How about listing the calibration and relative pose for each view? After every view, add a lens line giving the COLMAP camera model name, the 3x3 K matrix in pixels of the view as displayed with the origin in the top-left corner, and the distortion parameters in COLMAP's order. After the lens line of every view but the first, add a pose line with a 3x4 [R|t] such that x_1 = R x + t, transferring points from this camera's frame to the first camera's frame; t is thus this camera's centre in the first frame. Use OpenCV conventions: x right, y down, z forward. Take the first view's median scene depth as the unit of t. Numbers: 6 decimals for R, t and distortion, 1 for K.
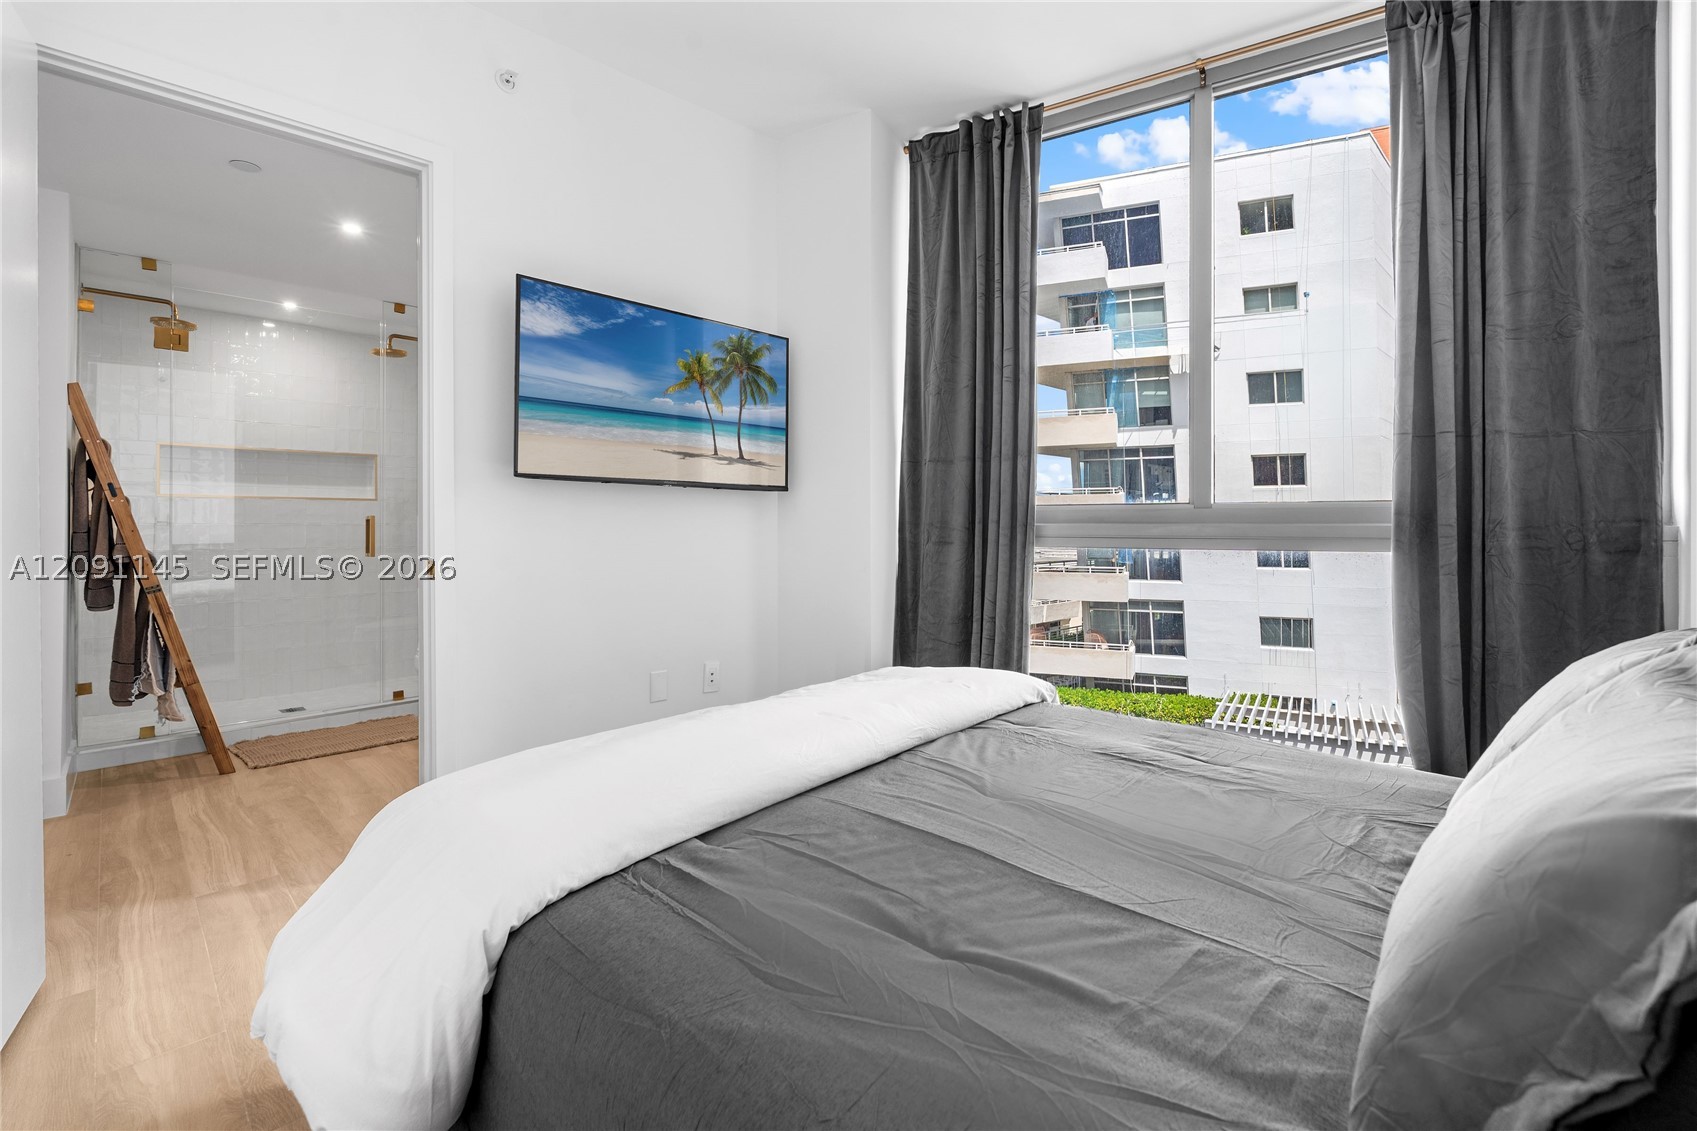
lens RADIAL K [[752.6, 0, 870.5], [0, 752.6, 529.2], [0, 0, 1]] dist [-0.006862, 0.002364]
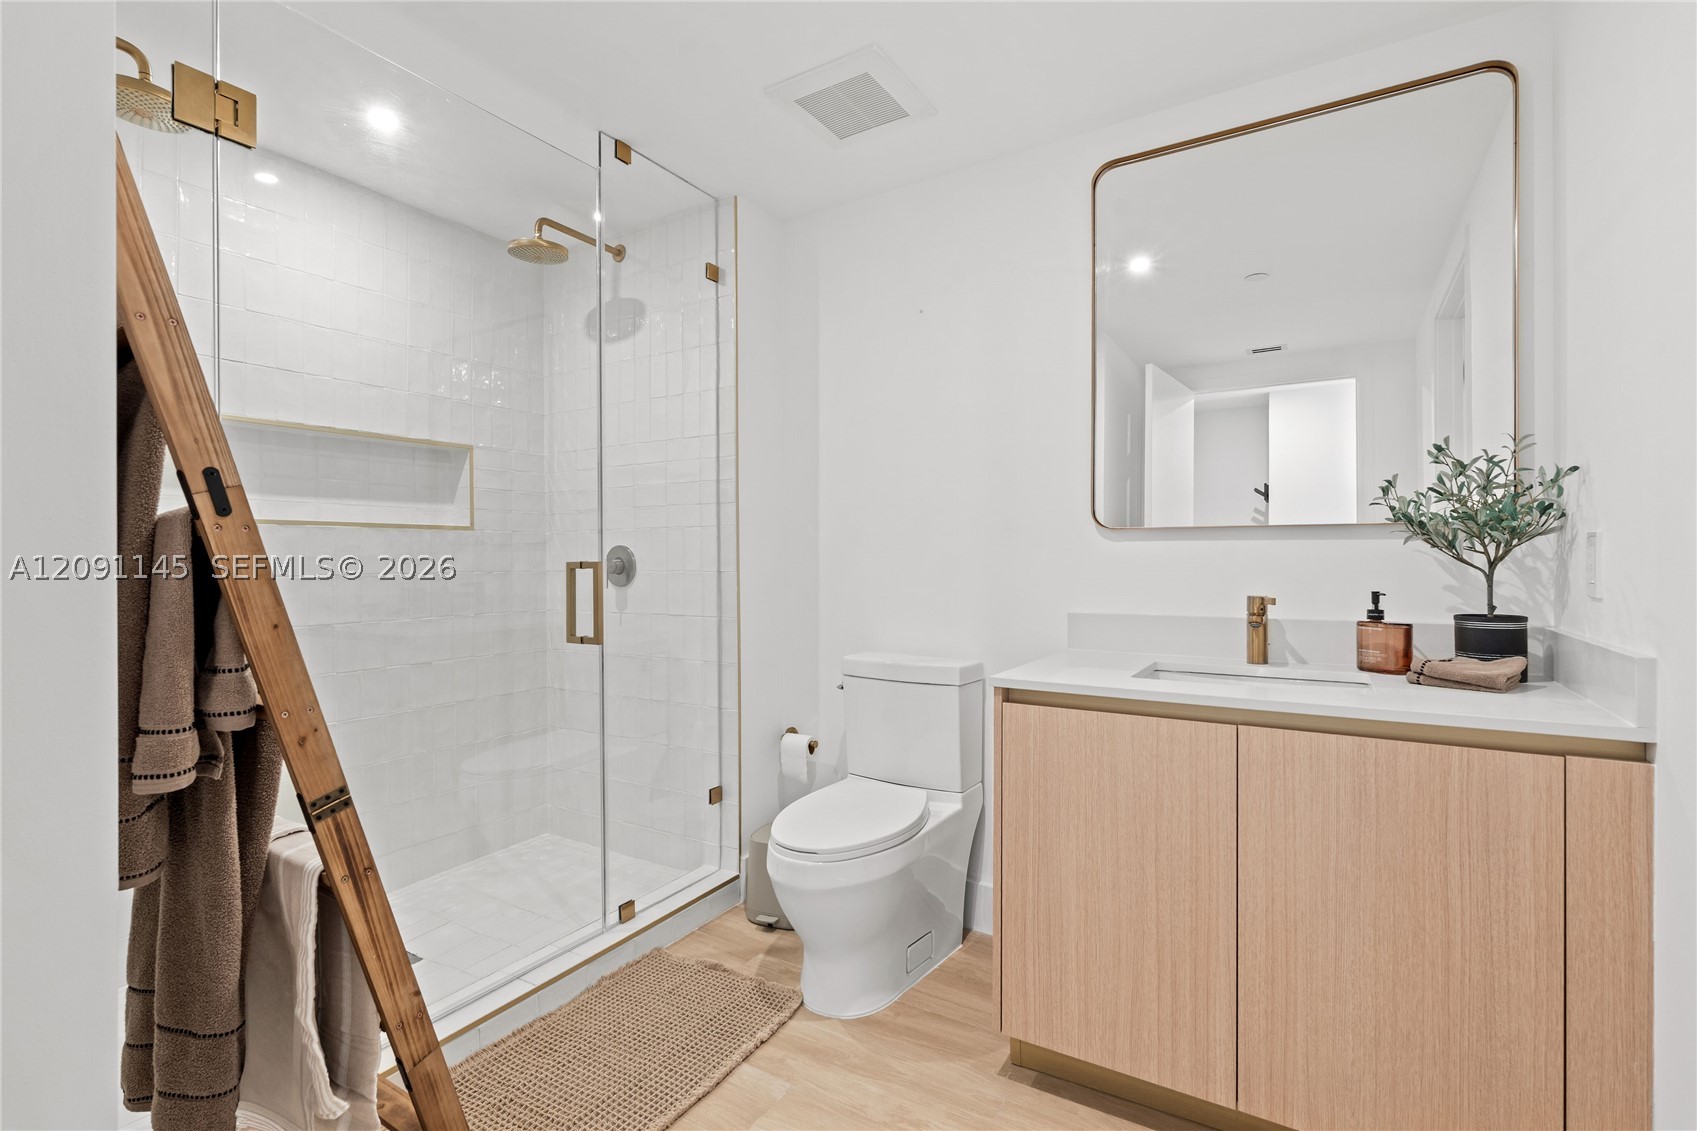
lens RADIAL K [[752.6, 0, 919.8], [0, 752.6, 572.6], [0, 0, 1]] dist [-0.006862, 0.002364]
pose [[0.973132, -0.004672, 0.230200, -0.474392], [0.000238, 0.999814, 0.019286, -0.015566], [-0.230248, -0.018713, 0.972952, 0.382106]]
